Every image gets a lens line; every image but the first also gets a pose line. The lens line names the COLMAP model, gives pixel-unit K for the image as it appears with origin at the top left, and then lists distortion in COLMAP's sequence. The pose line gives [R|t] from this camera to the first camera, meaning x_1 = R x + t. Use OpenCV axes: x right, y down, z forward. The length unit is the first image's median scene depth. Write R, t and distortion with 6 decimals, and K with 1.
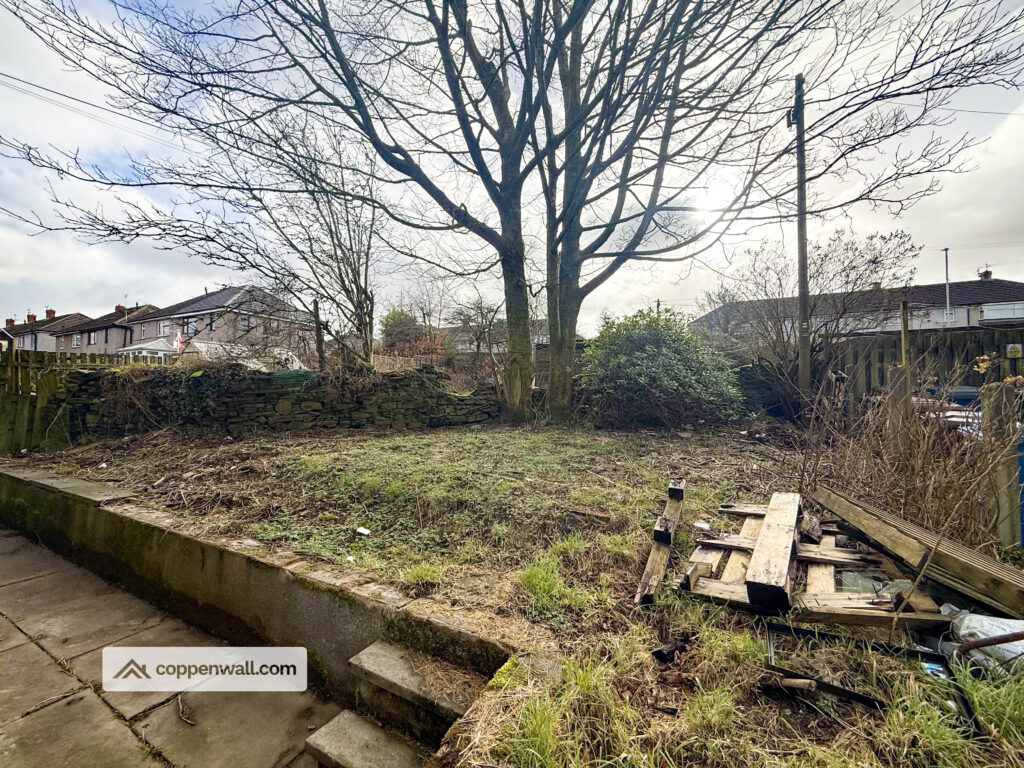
lens RADIAL K [[407.8, 0, 510.5], [0, 407.8, 384.1], [0, 0, 1]] dist [0.000201, -0.000190]
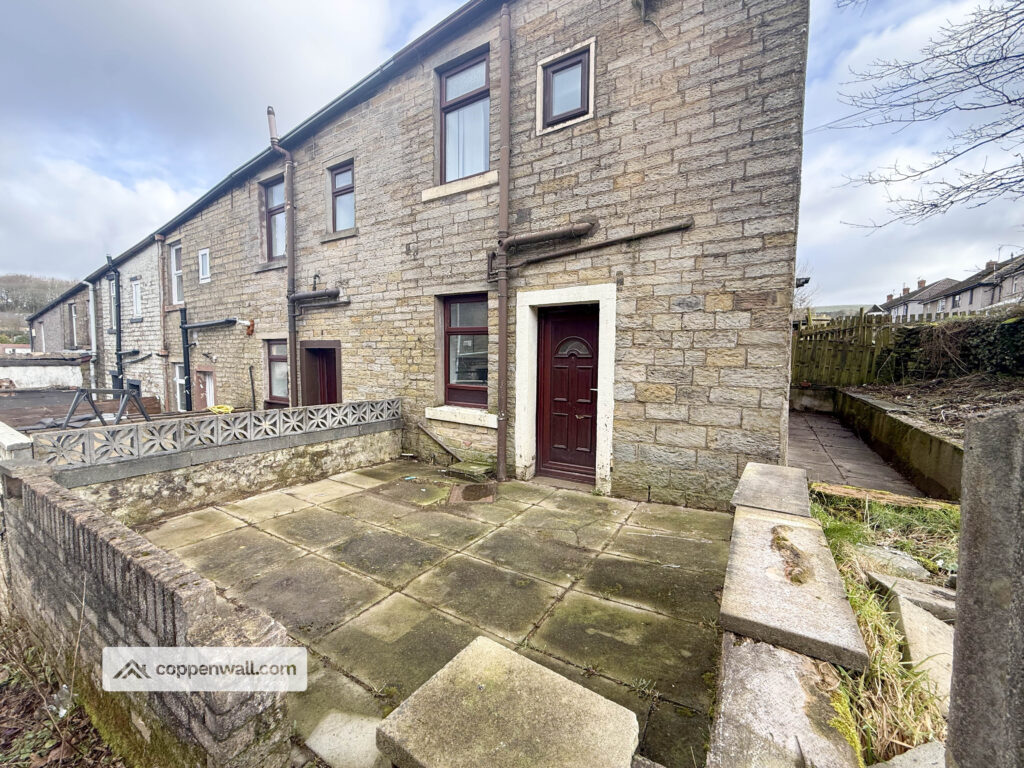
lens RADIAL K [[407.8, 0, 508.9], [0, 407.8, 385.4], [0, 0, 1]] dist [0.000201, -0.000190]
pose [[-0.068318, 0.068655, -0.995299, 0.291358], [0.015317, 0.997584, 0.067761, 0.041893], [0.997546, -0.010615, -0.069205, -0.137628]]
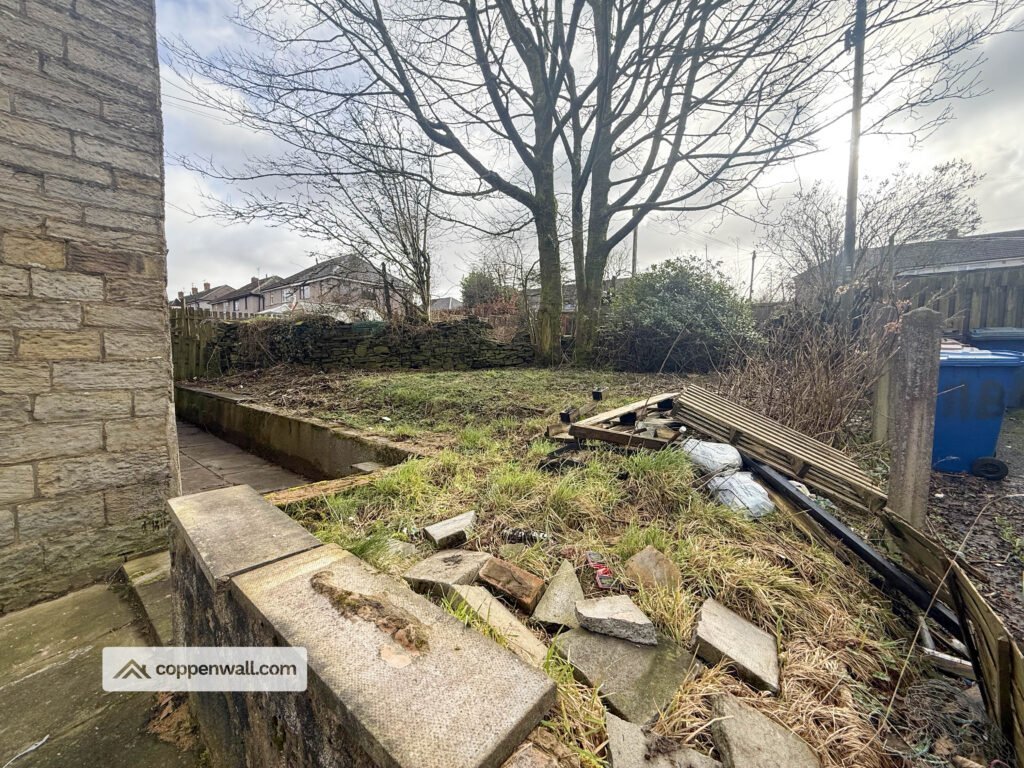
lens RADIAL K [[407.8, 0, 510.9], [0, 407.8, 385.0], [0, 0, 1]] dist [0.000201, -0.000190]
pose [[0.977203, 0.023425, -0.211011, 0.167381], [-0.004169, 0.995820, 0.091244, 0.046533], [0.212266, -0.088284, 0.973216, -0.138868]]
